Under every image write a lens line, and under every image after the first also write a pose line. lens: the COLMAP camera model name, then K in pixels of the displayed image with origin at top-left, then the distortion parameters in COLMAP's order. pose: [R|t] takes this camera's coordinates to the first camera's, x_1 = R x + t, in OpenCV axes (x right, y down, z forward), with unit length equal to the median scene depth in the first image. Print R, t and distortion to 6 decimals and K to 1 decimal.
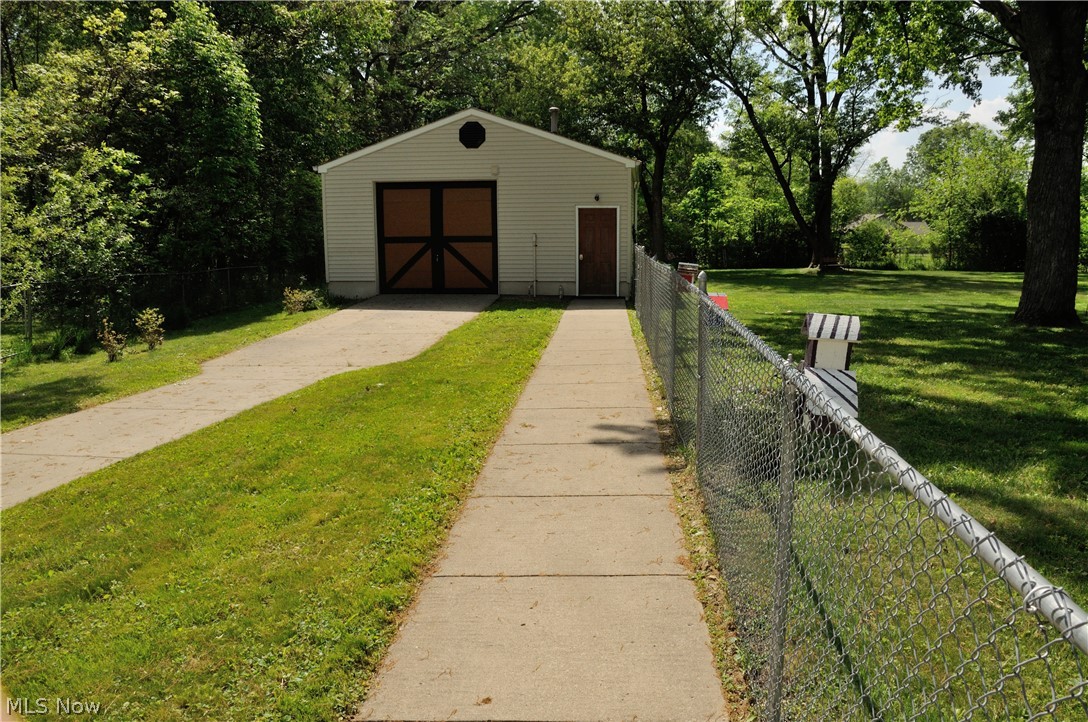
lens RADIAL K [[842.7, 0, 542.5], [0, 842.7, 361.1], [0, 0, 1]] dist [-0.062882, -0.000101]
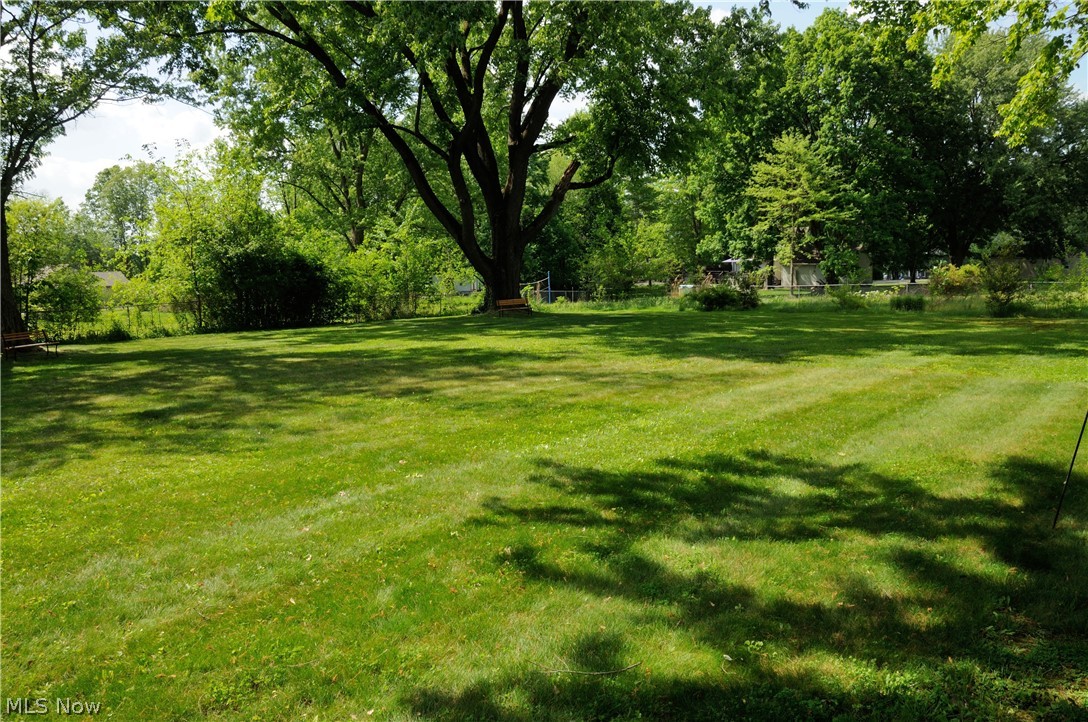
lens RADIAL K [[842.7, 0, 543.9], [0, 842.7, 361.1], [0, 0, 1]] dist [-0.062882, -0.000101]
pose [[0.616301, -0.101917, 0.780888, 0.115255], [0.141986, 0.989721, 0.017113, -0.057529], [-0.774605, 0.100328, 0.624437, 0.339689]]
